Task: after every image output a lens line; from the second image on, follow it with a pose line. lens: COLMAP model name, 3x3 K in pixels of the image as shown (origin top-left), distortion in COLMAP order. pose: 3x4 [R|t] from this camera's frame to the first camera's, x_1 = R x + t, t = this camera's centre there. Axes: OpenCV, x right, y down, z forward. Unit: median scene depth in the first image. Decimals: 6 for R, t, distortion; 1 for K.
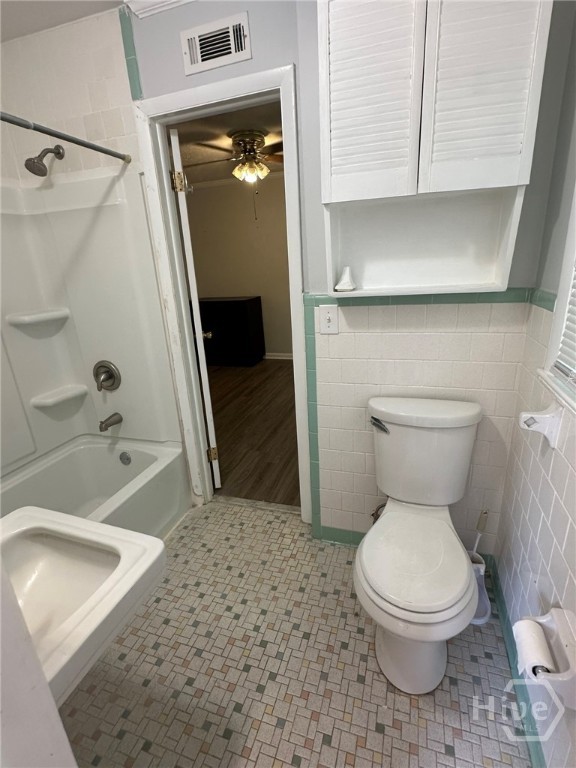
lens RADIAL K [[372.4, 0, 287.3], [0, 372.4, 385.0], [0, 0, 1]] dist [-0.004869, 0.000779]
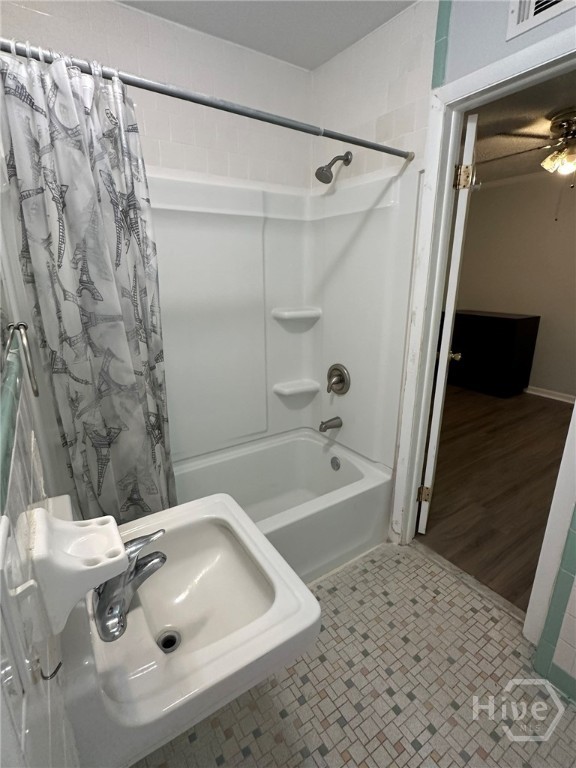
lens RADIAL K [[372.4, 0, 288.8], [0, 372.4, 383.2], [0, 0, 1]] dist [-0.004869, 0.000779]
pose [[0.787148, 0.225392, -0.574104, -0.013790], [-0.234927, 0.970233, 0.058806, -0.044582], [0.570269, 0.088583, 0.816668, 0.115117]]
